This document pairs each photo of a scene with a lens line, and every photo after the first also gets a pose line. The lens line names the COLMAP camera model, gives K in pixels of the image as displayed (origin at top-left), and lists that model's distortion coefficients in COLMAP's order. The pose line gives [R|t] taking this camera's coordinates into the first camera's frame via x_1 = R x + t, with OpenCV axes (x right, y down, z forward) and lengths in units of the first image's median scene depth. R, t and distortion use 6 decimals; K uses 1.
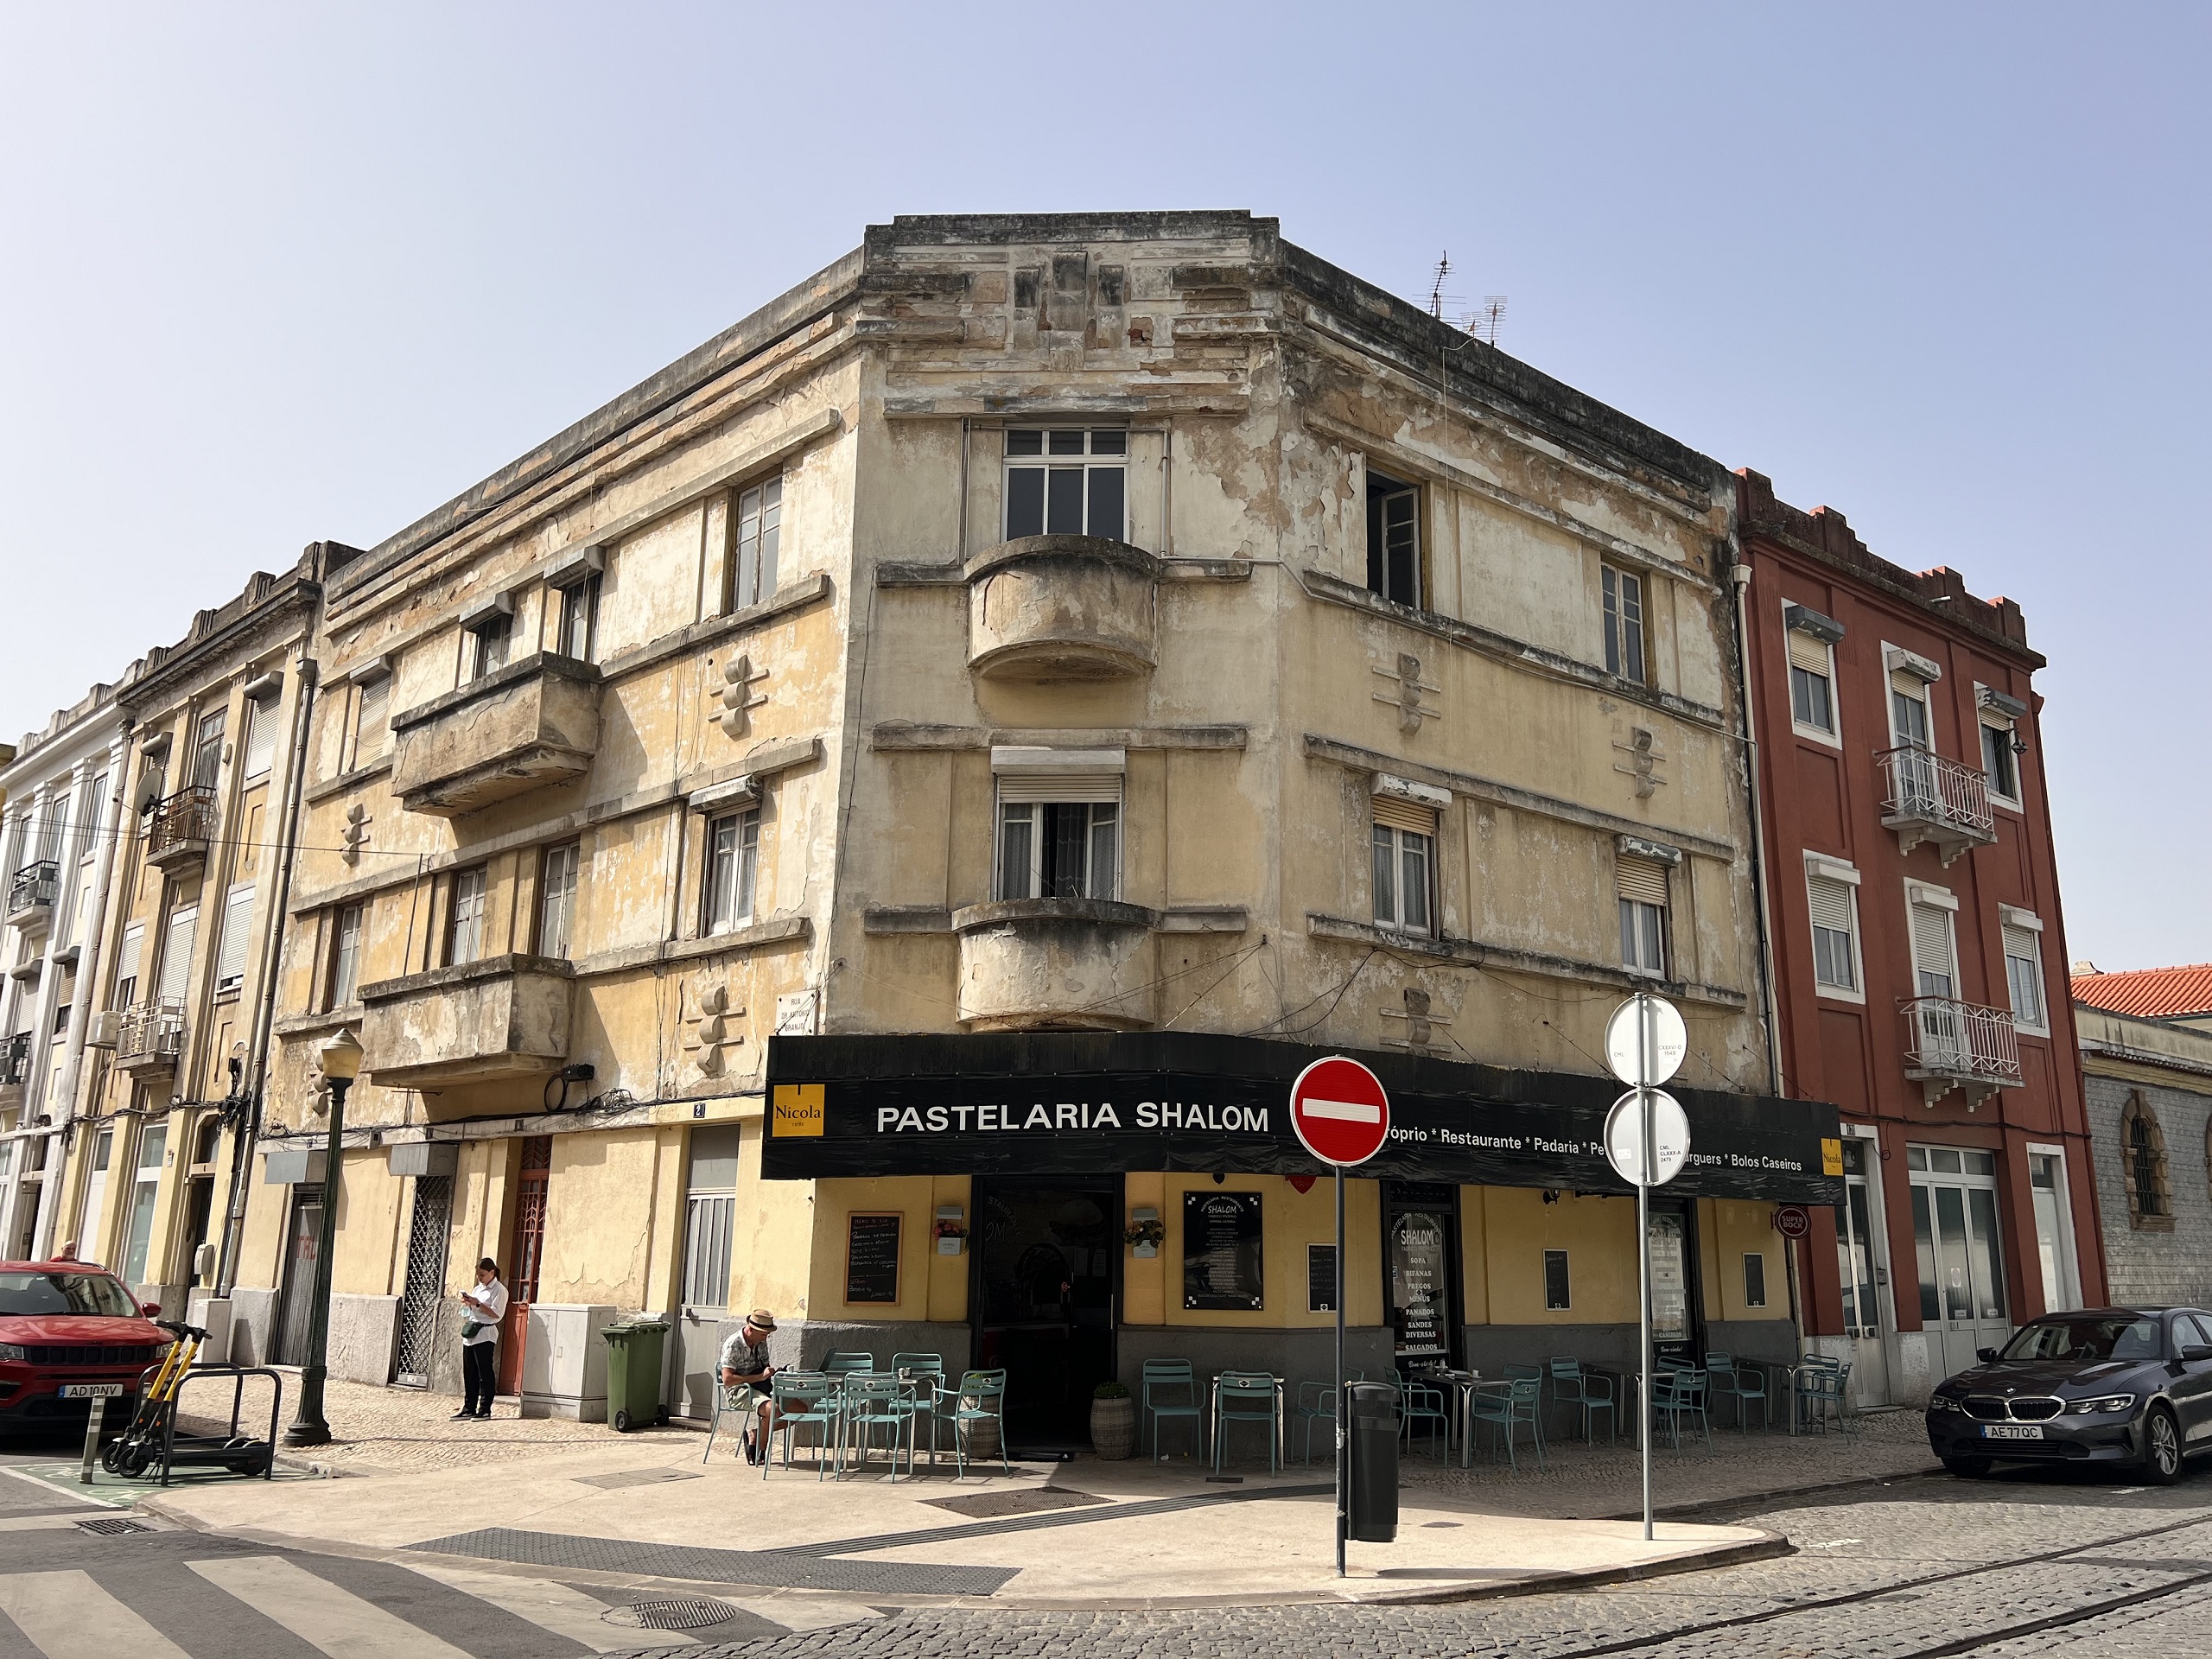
lens RADIAL K [[1695.9, 0, 1105.3], [0, 1695.9, 831.8], [0, 0, 1]] dist [-0.003322, 0.020963]
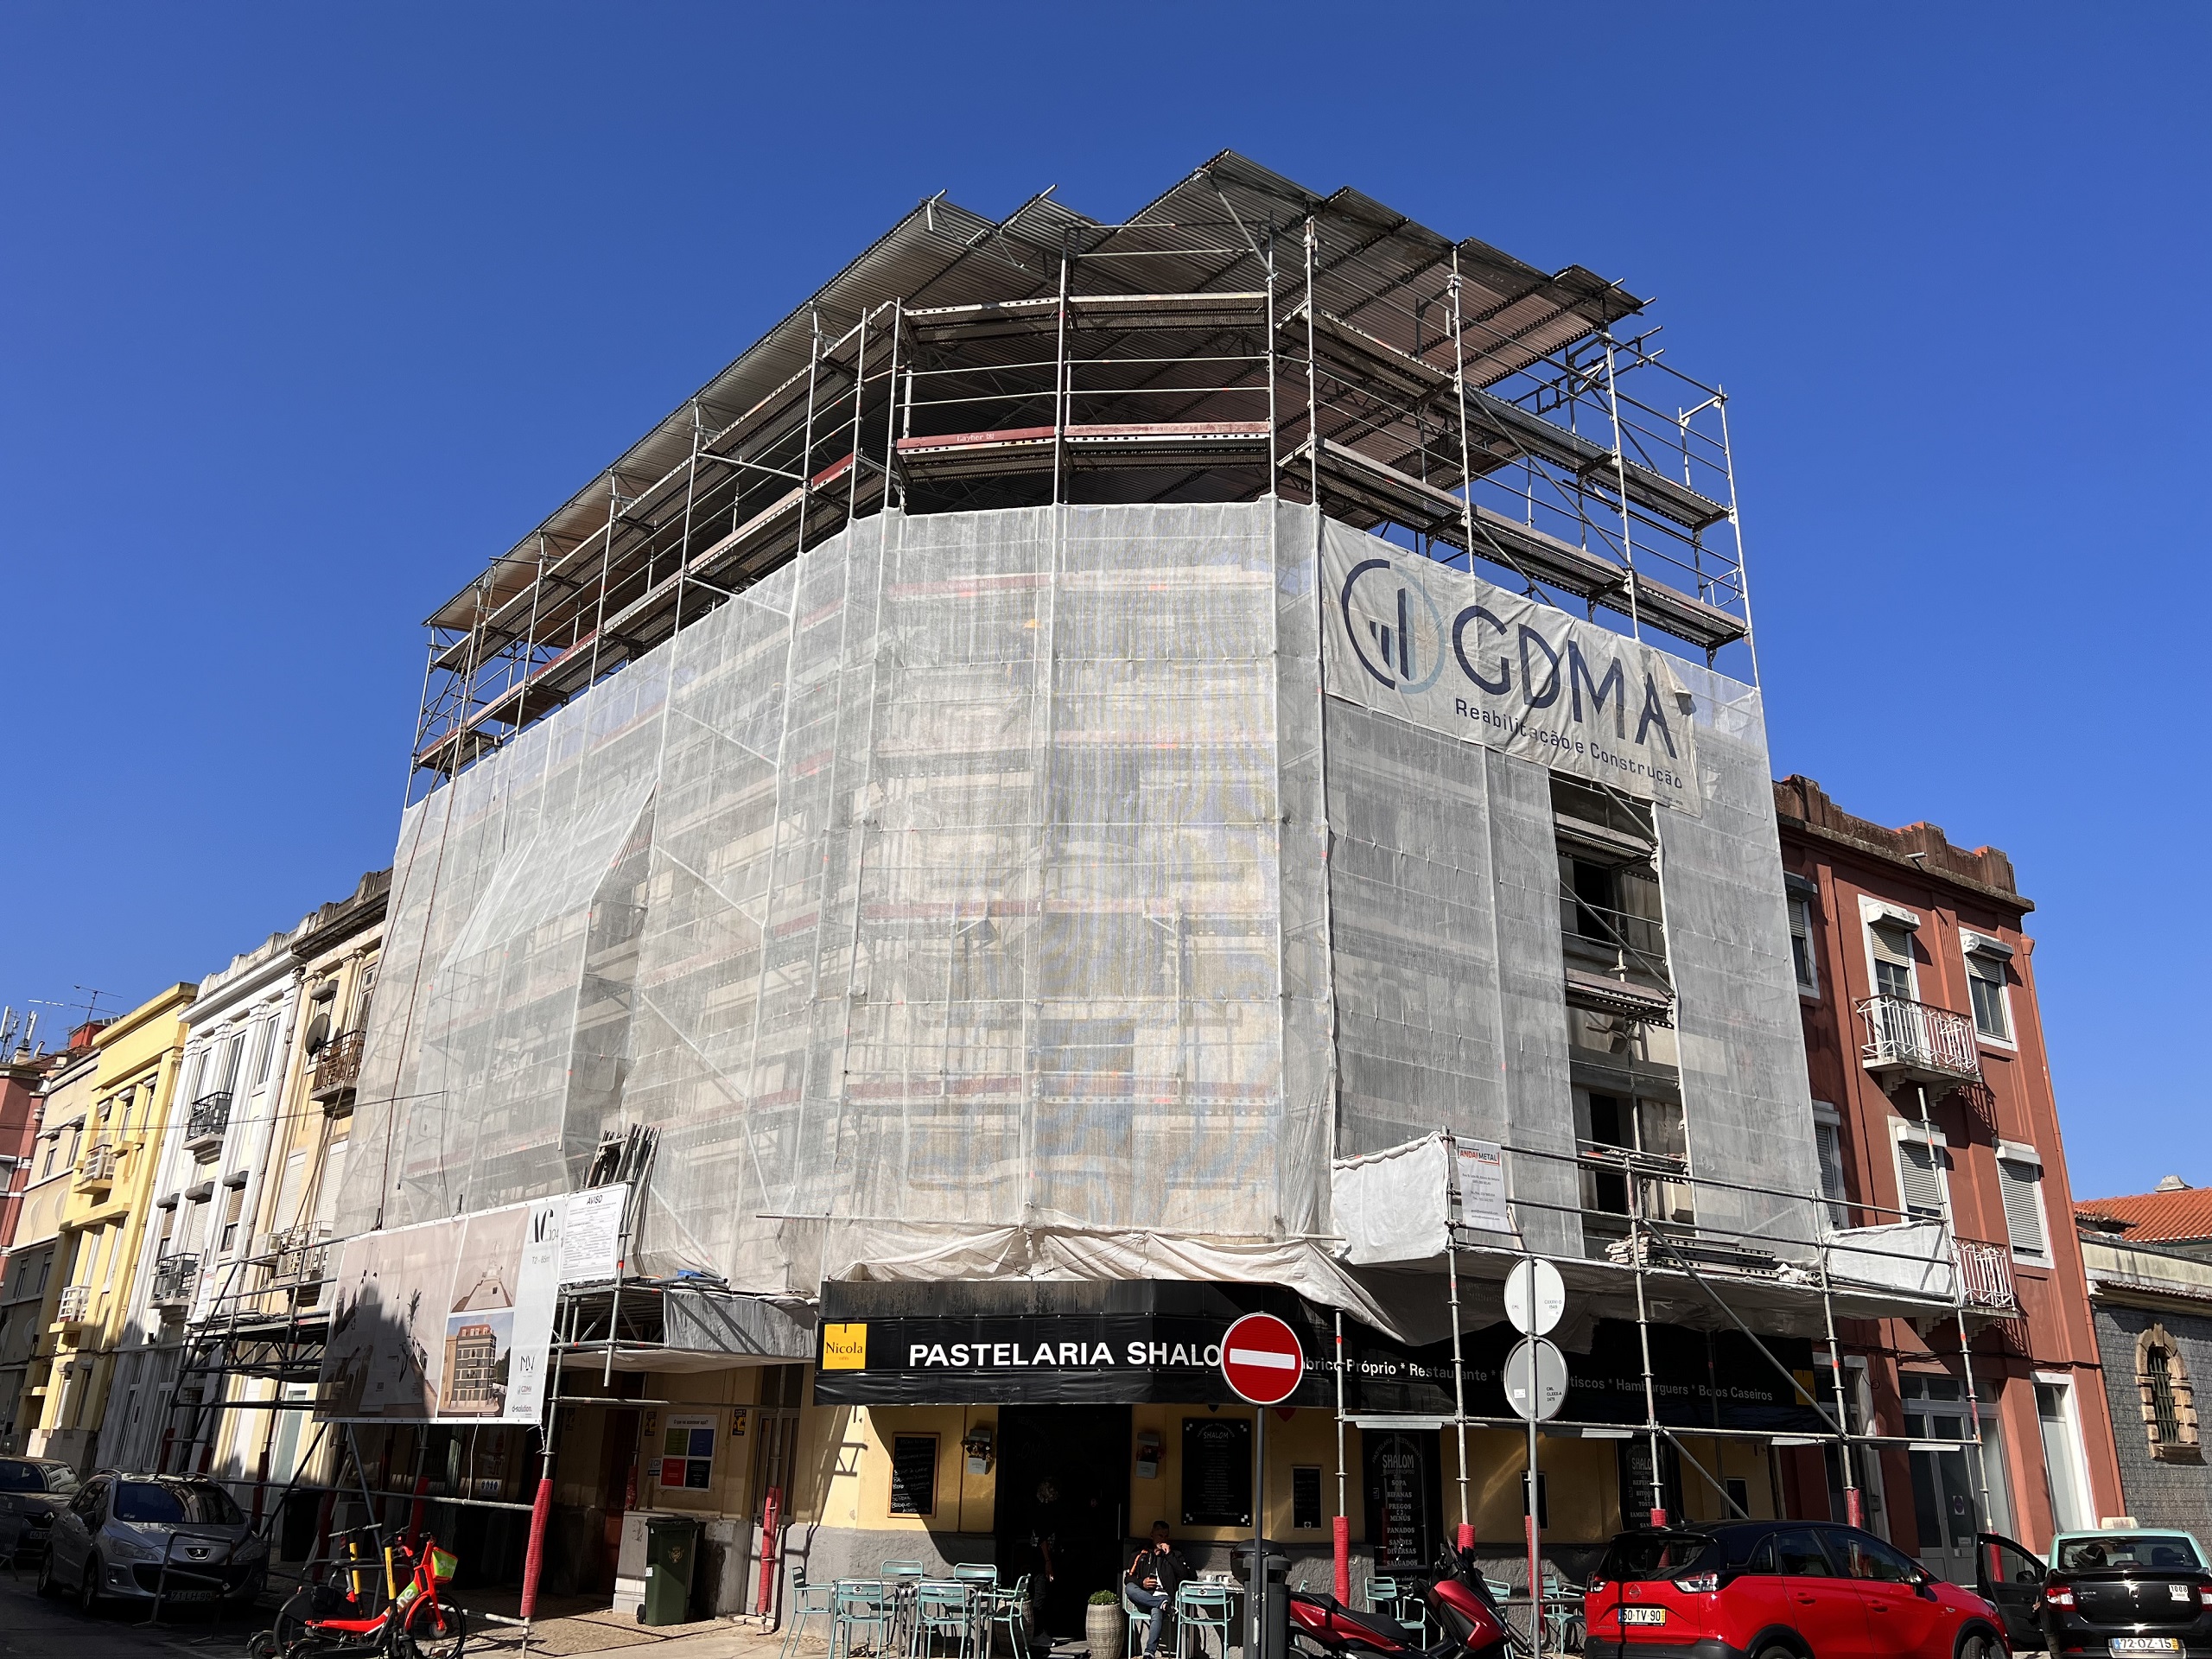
lens RADIAL K [[1695.9, 0, 1106.5], [0, 1695.9, 830.4], [0, 0, 1]] dist [-0.003322, 0.020963]
pose [[0.997303, -0.016482, -0.071526, 0.093371], [0.008291, 0.993521, -0.113348, -0.059237], [0.072931, 0.112449, 0.990977, -0.204376]]
